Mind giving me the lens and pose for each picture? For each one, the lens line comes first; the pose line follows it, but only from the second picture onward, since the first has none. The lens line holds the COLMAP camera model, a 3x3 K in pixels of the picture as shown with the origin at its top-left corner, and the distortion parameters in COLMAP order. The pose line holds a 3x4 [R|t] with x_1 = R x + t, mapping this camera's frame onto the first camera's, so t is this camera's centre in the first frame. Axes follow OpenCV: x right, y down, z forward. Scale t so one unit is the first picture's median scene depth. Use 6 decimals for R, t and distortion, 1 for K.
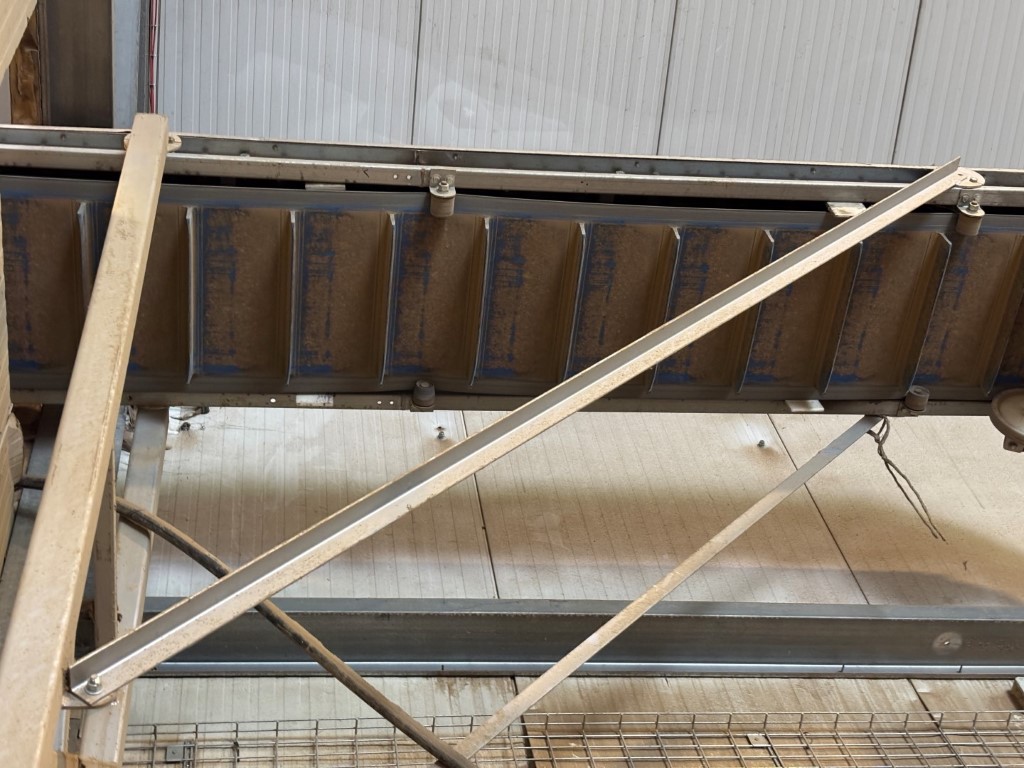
lens RADIAL K [[1531.0, 0, 514.5], [0, 1531.0, 388.2], [0, 0, 1]] dist [0.069648, 0.000000]
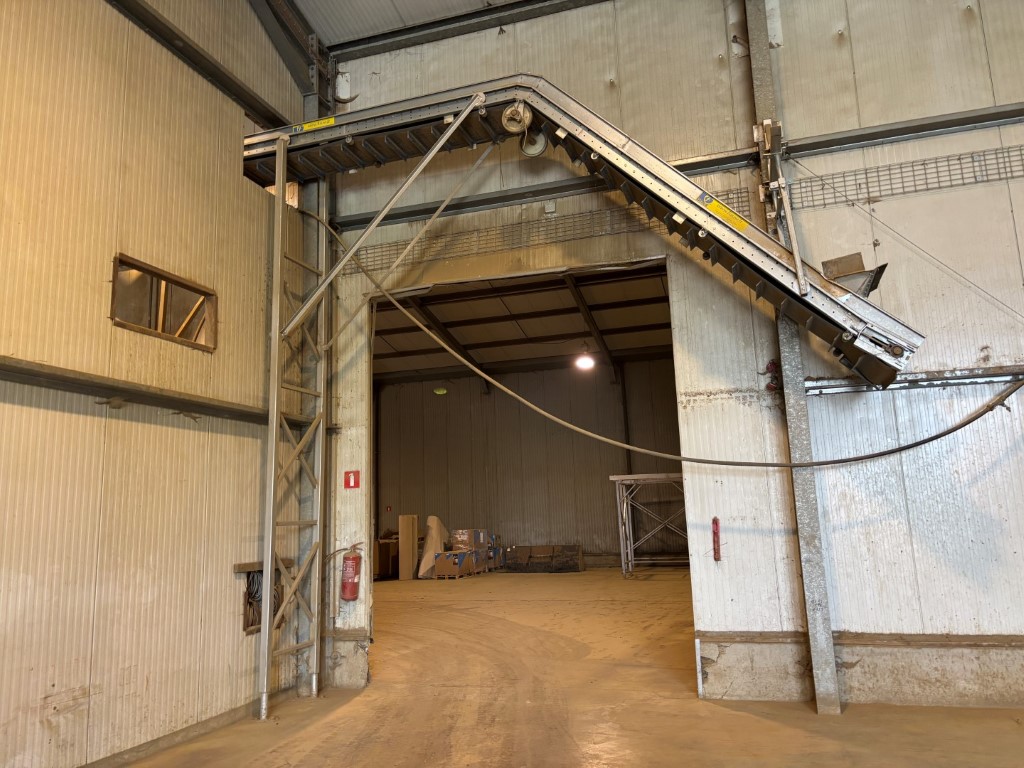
lens RADIAL K [[774.1, 0, 510.2], [0, 774.1, 381.2], [0, 0, 1]] dist [0.029053, -0.021112]
pose [[0.902965, 0.027444, -0.428836, 1.086517], [0.316120, 0.633551, 0.706173, -0.917172], [0.291070, -0.773214, 0.563399, -0.442705]]
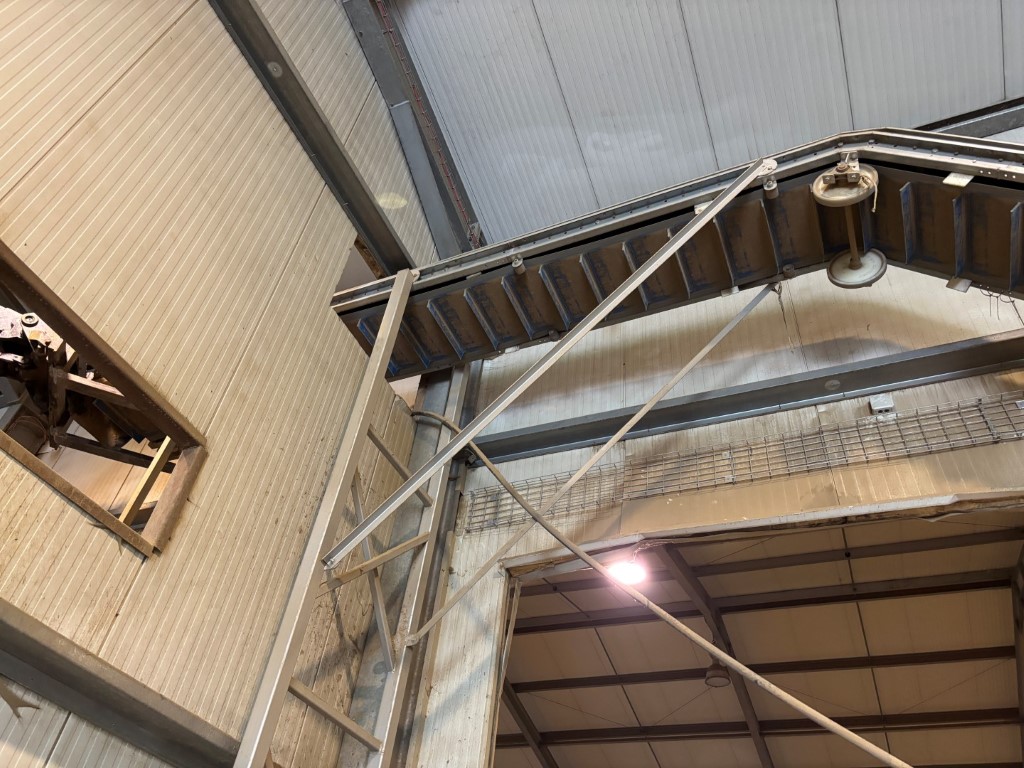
lens RADIAL K [[774.1, 0, 507.5], [0, 774.1, 388.6], [0, 0, 1]] dist [0.029053, -0.021112]
pose [[0.837071, -0.179954, -0.516651, 0.457778], [0.318998, 0.927752, 0.193691, -0.164989], [0.444469, -0.326944, 0.833999, -0.035601]]
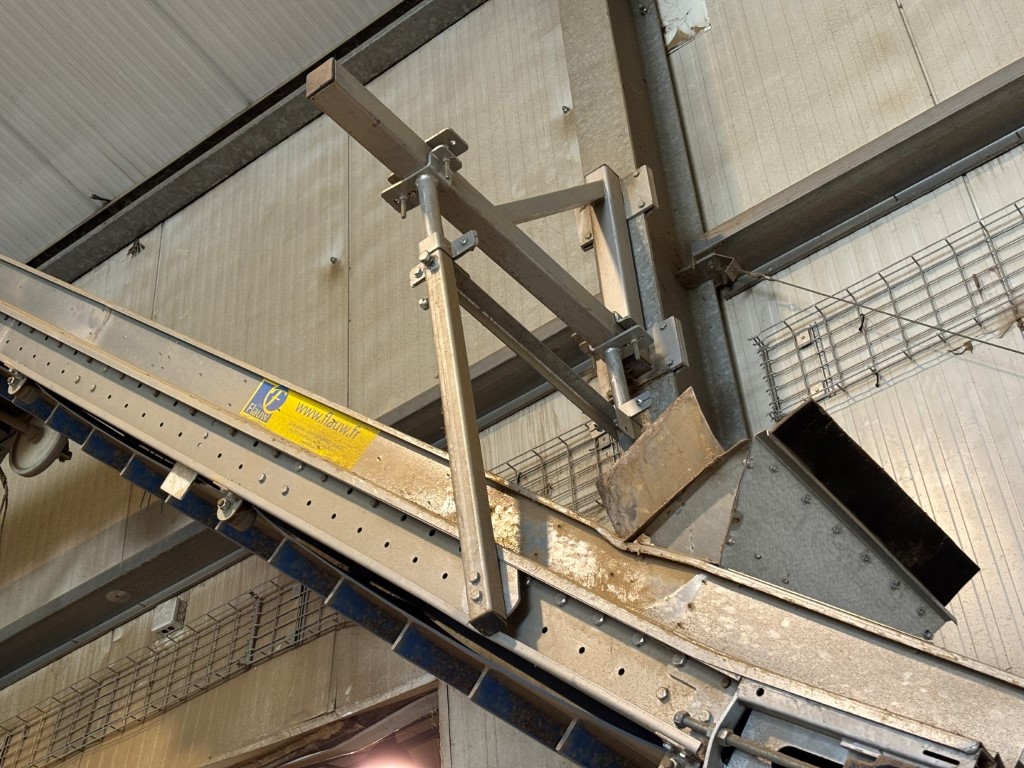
lens RADIAL K [[1531.0, 0, 519.3], [0, 1531.0, 382.1], [0, 0, 1]] dist [0.069648, 0.000000]
pose [[0.724079, -0.384206, -0.572795, 1.345840], [0.581214, 0.787030, 0.206816, -0.045743], [0.371347, -0.482668, 0.793179, 0.201504]]
